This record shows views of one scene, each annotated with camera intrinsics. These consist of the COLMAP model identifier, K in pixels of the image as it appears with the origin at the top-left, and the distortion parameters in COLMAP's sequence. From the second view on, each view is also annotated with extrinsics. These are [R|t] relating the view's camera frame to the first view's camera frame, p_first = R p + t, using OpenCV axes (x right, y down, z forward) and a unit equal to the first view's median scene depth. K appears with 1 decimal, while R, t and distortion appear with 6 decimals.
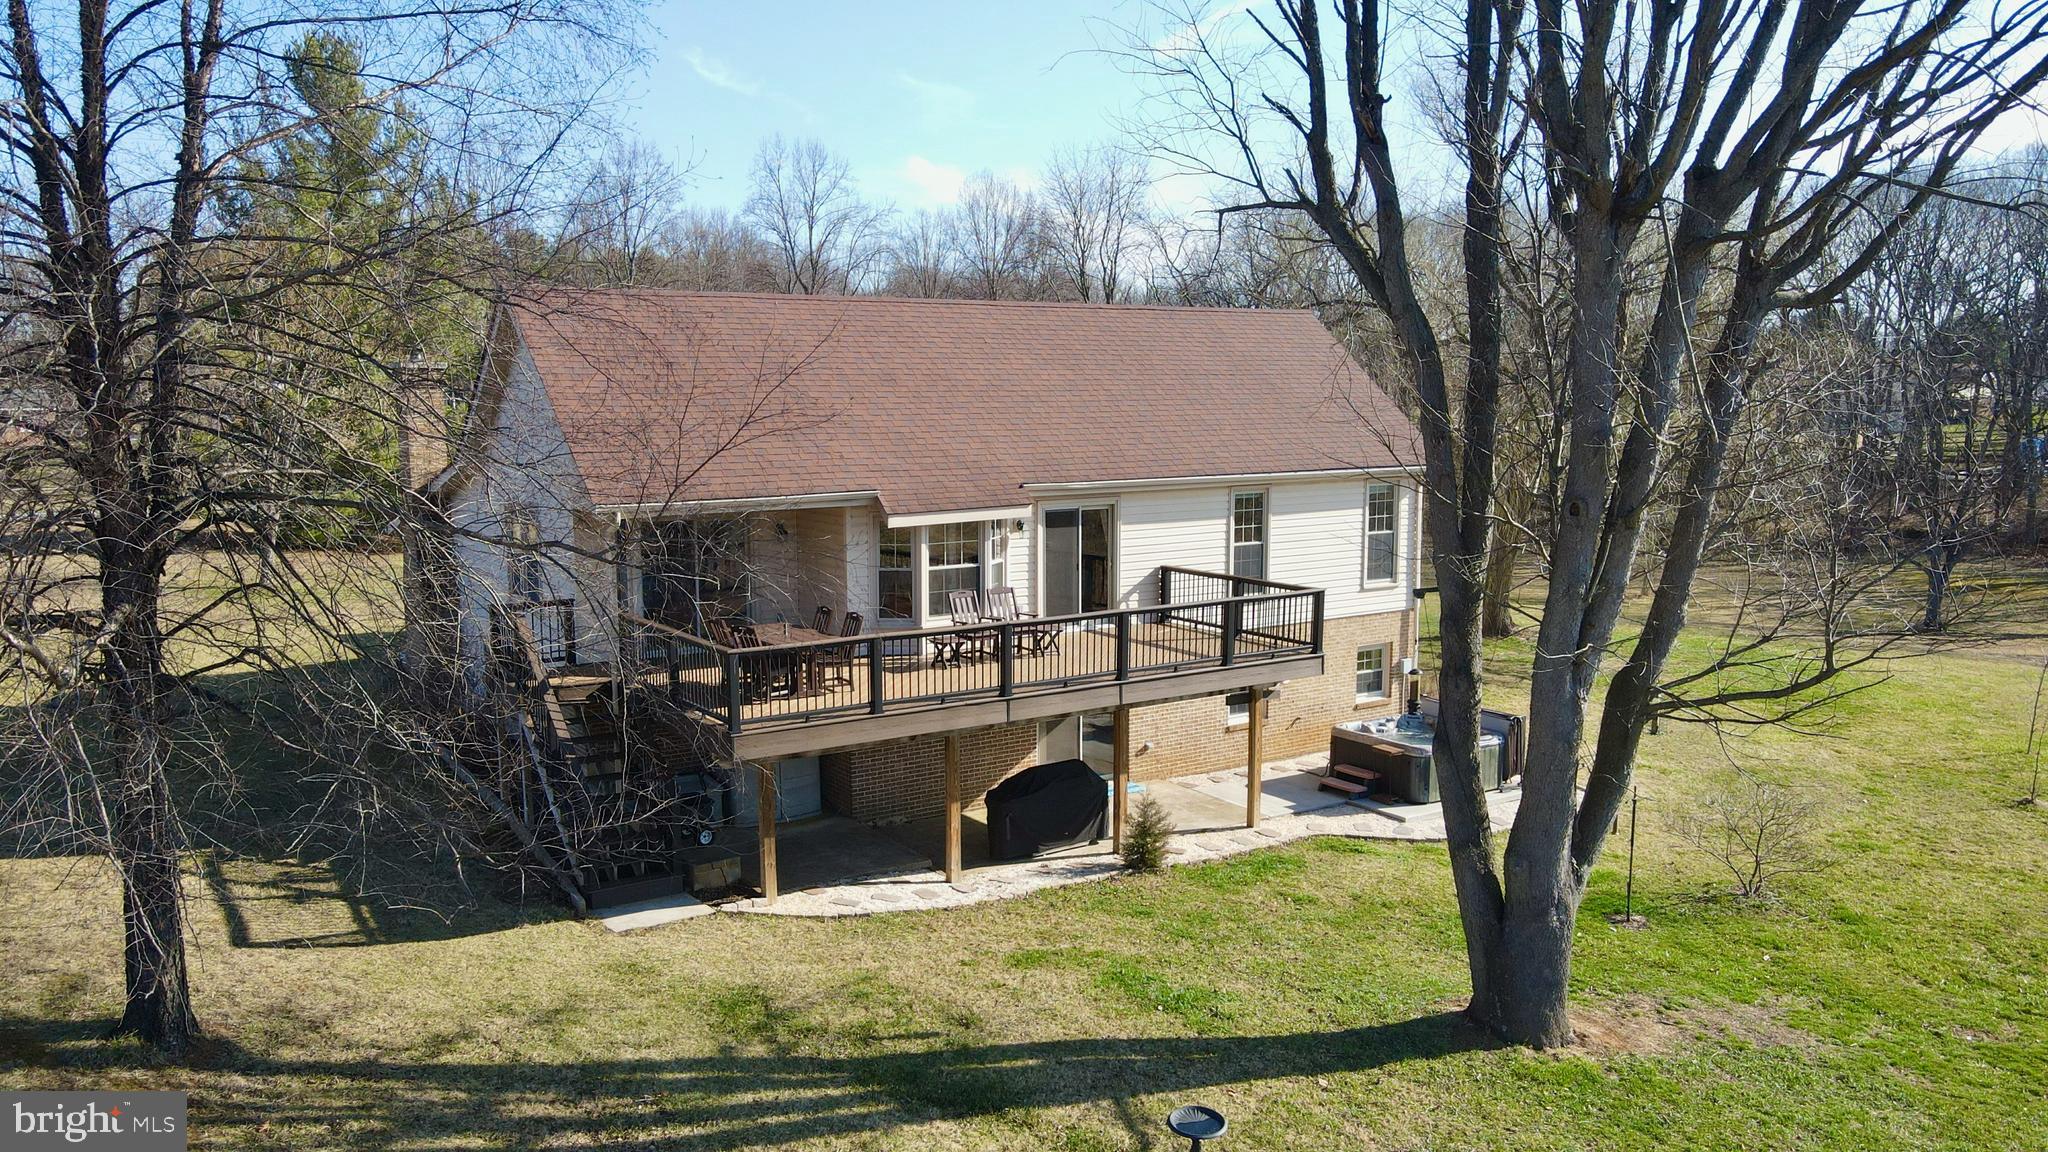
lens RADIAL K [[1510.3, 0, 1020.2], [0, 1510.3, 581.4], [0, 0, 1]] dist [-0.006864, 0.034069]
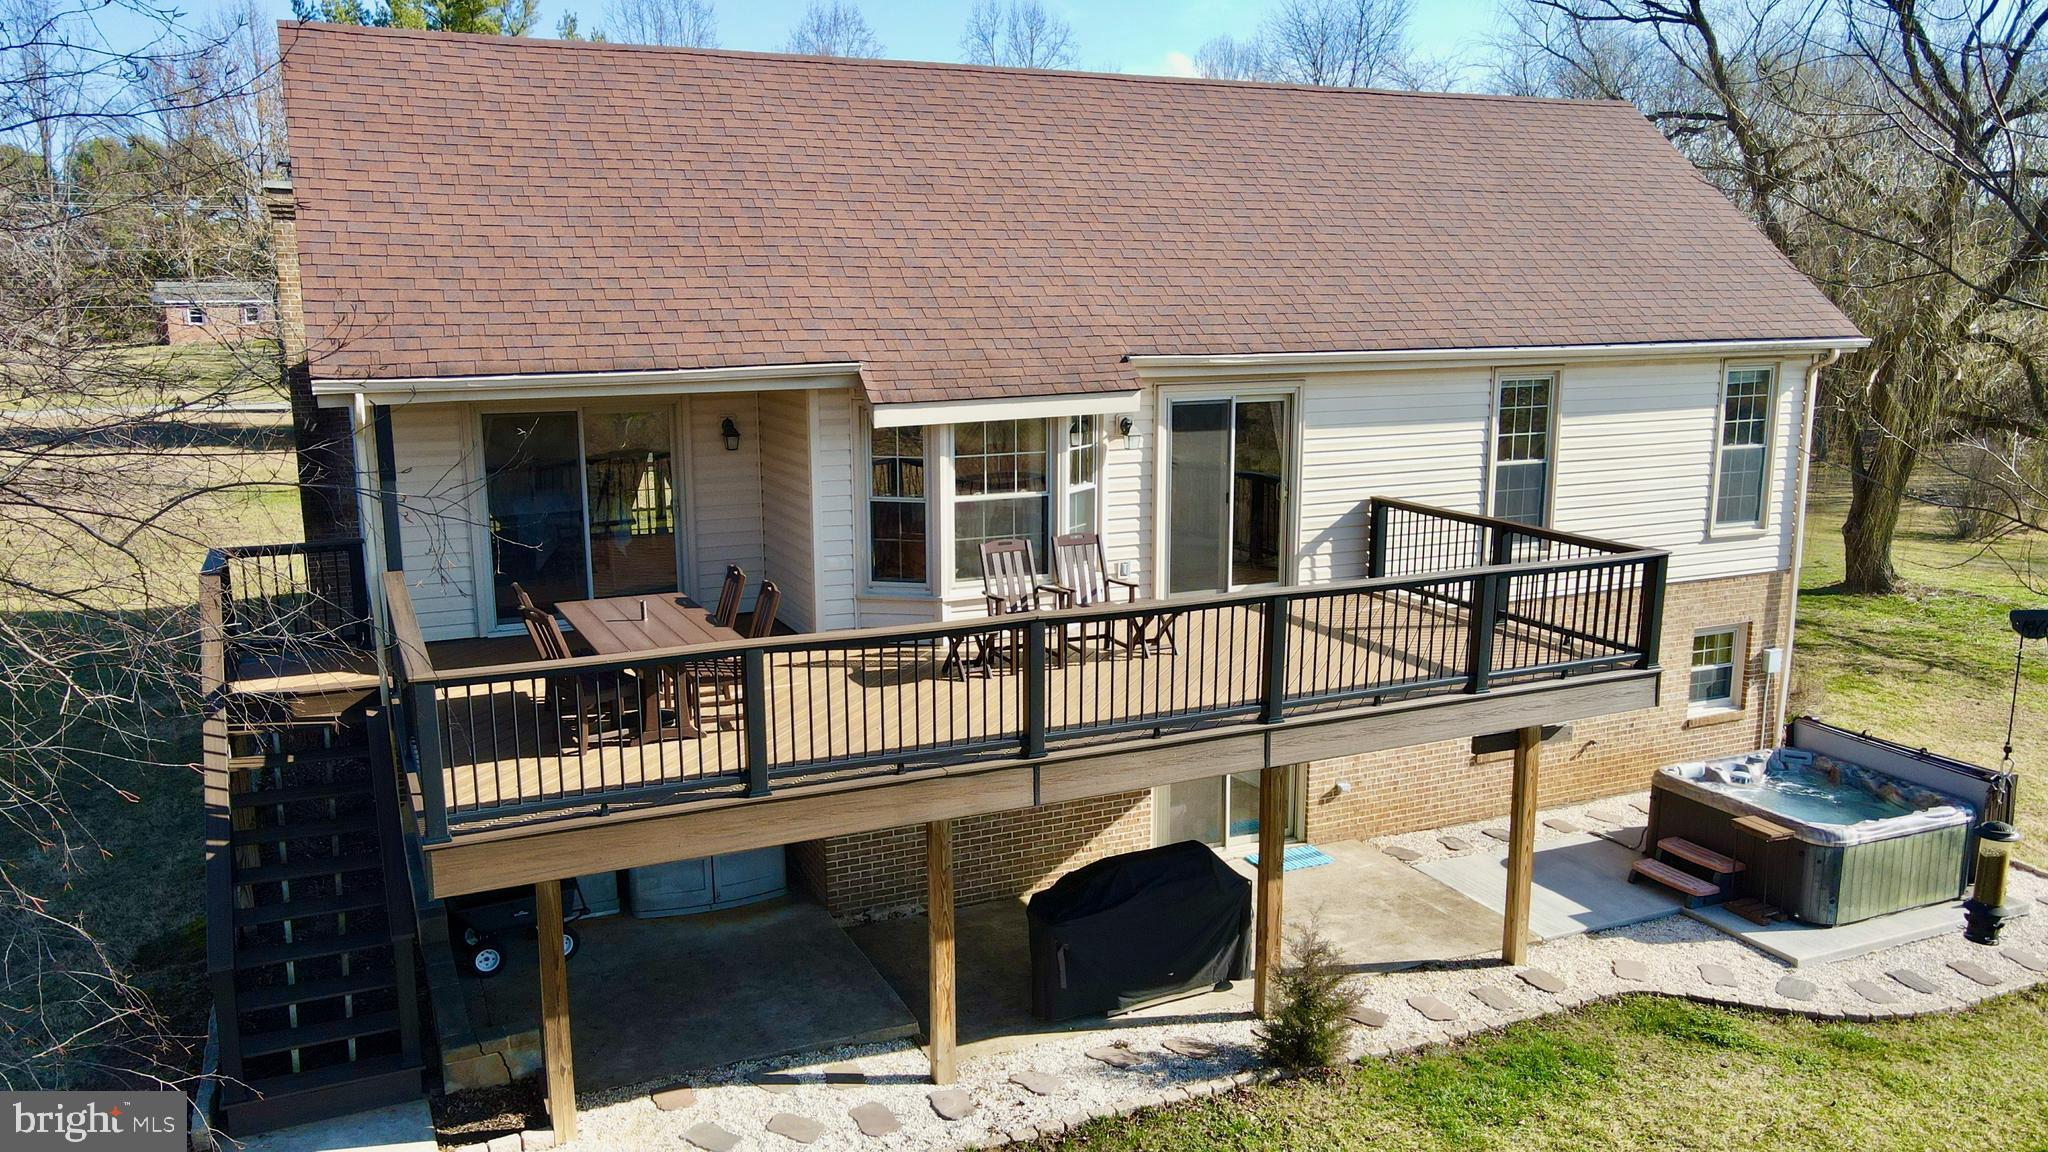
lens RADIAL K [[1510.3, 0, 1024.8], [0, 1510.3, 578.1], [0, 0, 1]] dist [-0.006864, 0.034069]
pose [[0.987259, 0.028637, -0.156522, 0.054910], [-0.019112, 0.997891, 0.062027, -0.013675], [0.157968, -0.058245, 0.985725, 0.401251]]
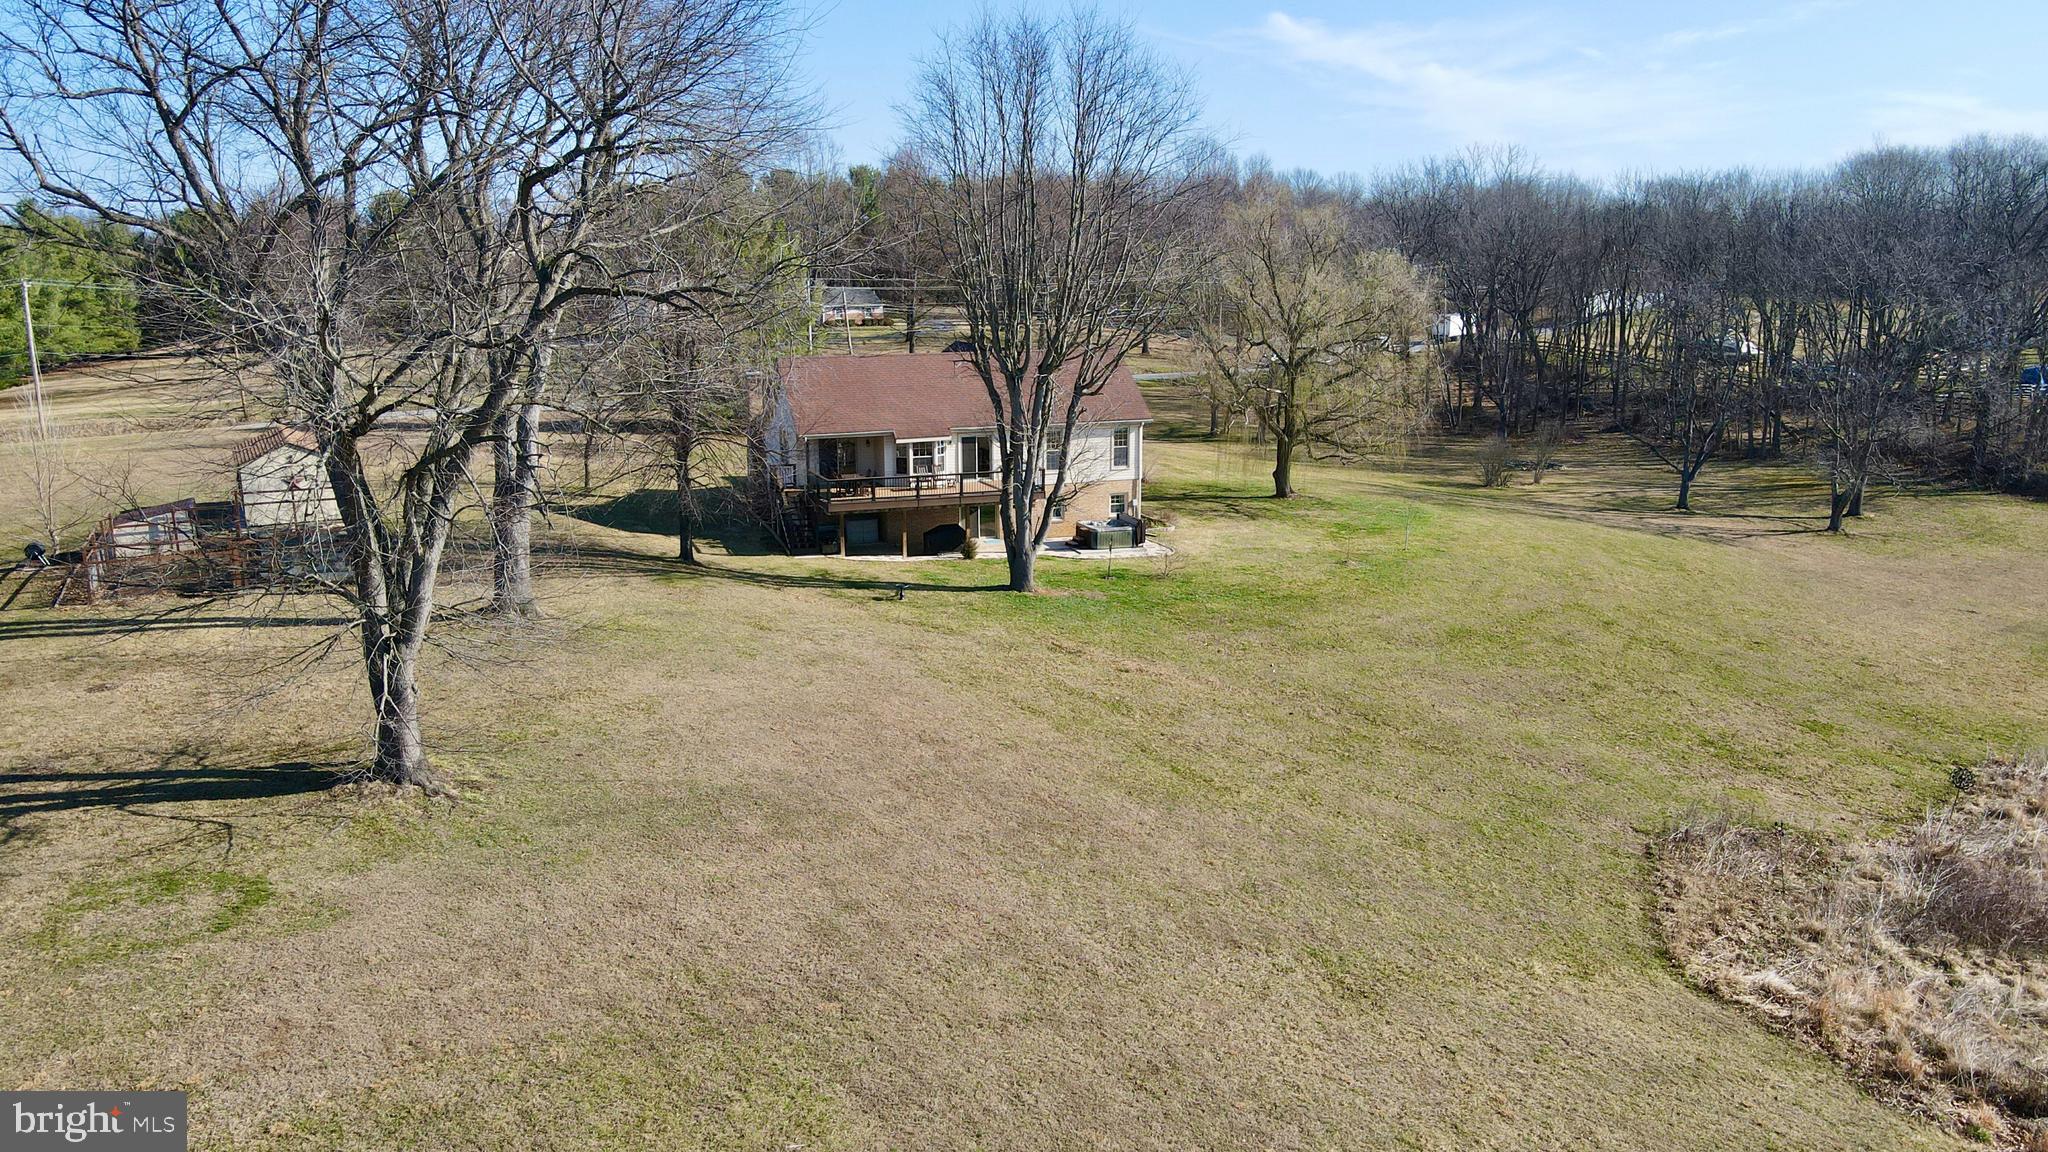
lens RADIAL K [[1510.3, 0, 1022.8], [0, 1510.3, 571.5], [0, 0, 1]] dist [-0.006864, 0.034069]
pose [[0.974901, 0.043048, -0.218437, 0.738672], [-0.027021, 0.996754, 0.075837, -0.014492], [0.220993, -0.068032, 0.972900, -1.674523]]
